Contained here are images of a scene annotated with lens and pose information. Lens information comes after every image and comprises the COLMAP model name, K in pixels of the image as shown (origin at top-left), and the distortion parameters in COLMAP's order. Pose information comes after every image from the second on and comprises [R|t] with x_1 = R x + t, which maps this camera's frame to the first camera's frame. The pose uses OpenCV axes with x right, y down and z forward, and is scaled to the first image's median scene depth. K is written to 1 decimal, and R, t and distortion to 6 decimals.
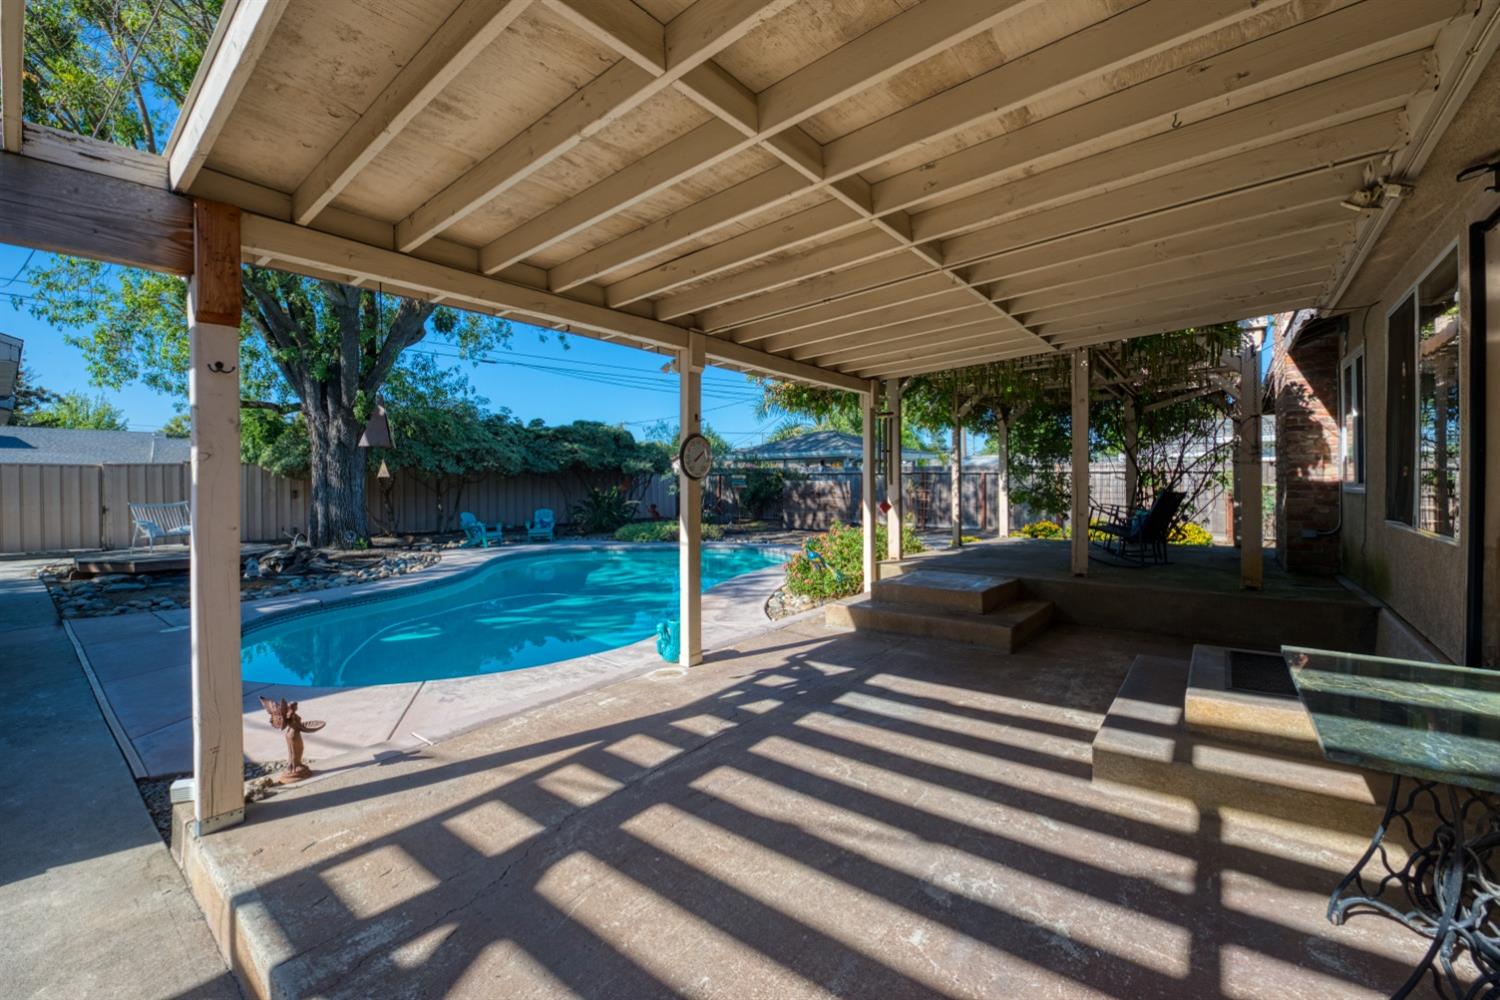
lens RADIAL K [[598.1, 0, 746.7], [0, 598.1, 480.6], [0, 0, 1]] dist [-0.000911, -0.000240]
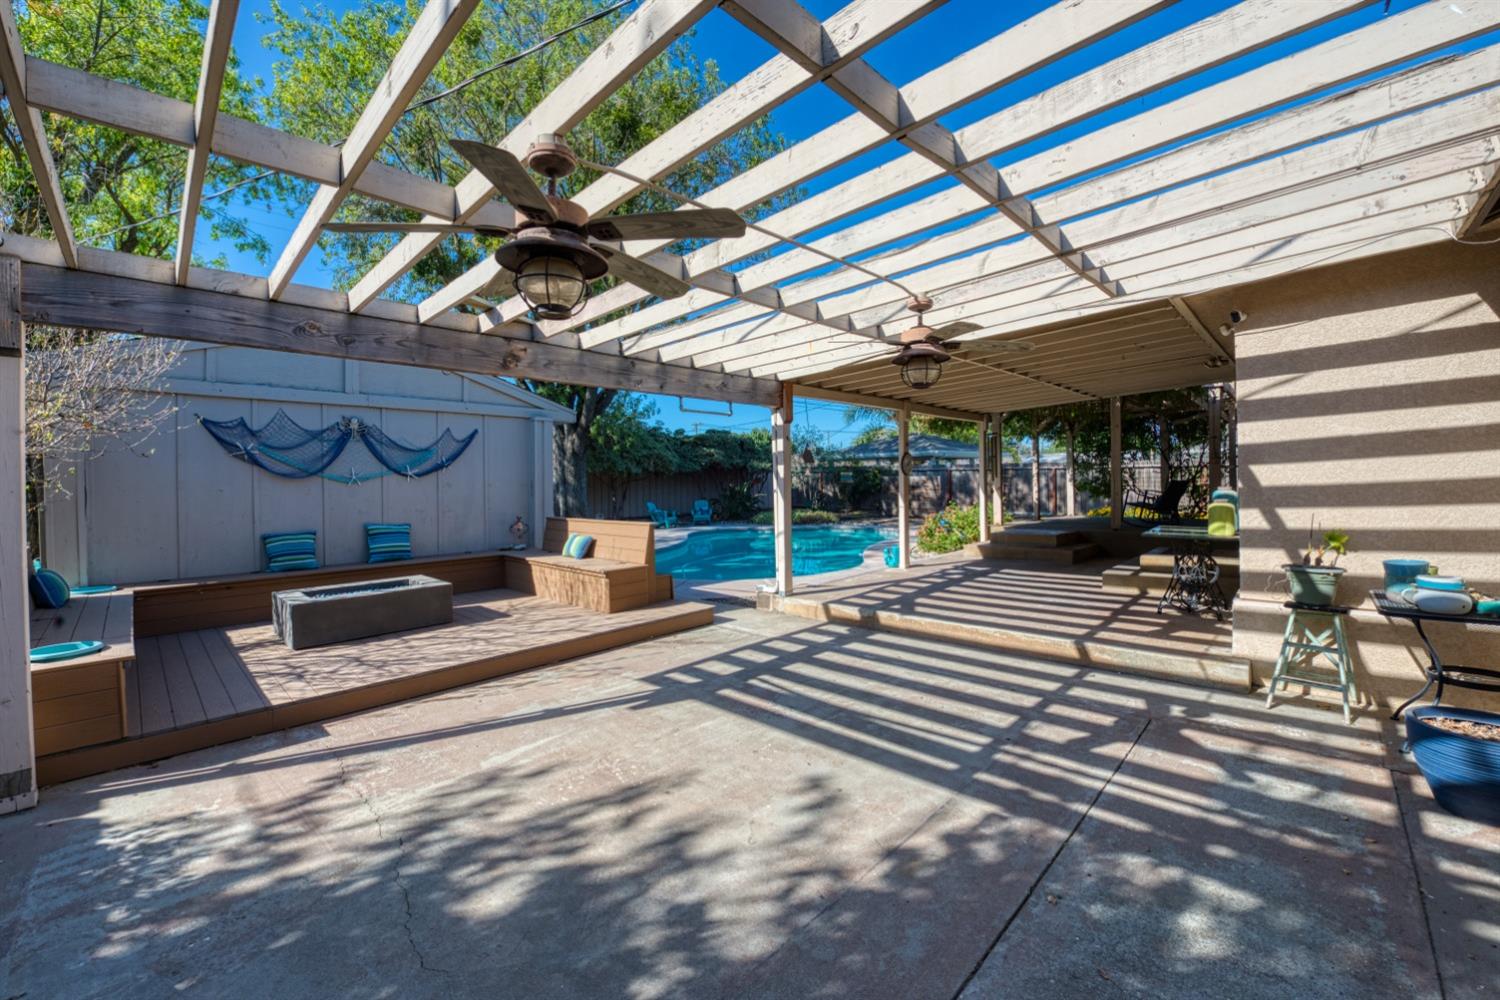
lens RADIAL K [[598.1, 0, 746.7], [0, 598.1, 480.6], [0, 0, 1]] dist [-0.000911, -0.000240]
pose [[0.995455, -0.009167, -0.094792, -0.125673], [0.009687, 0.999940, 0.005028, 0.000039], [0.094740, -0.005924, 0.995484, -0.306074]]
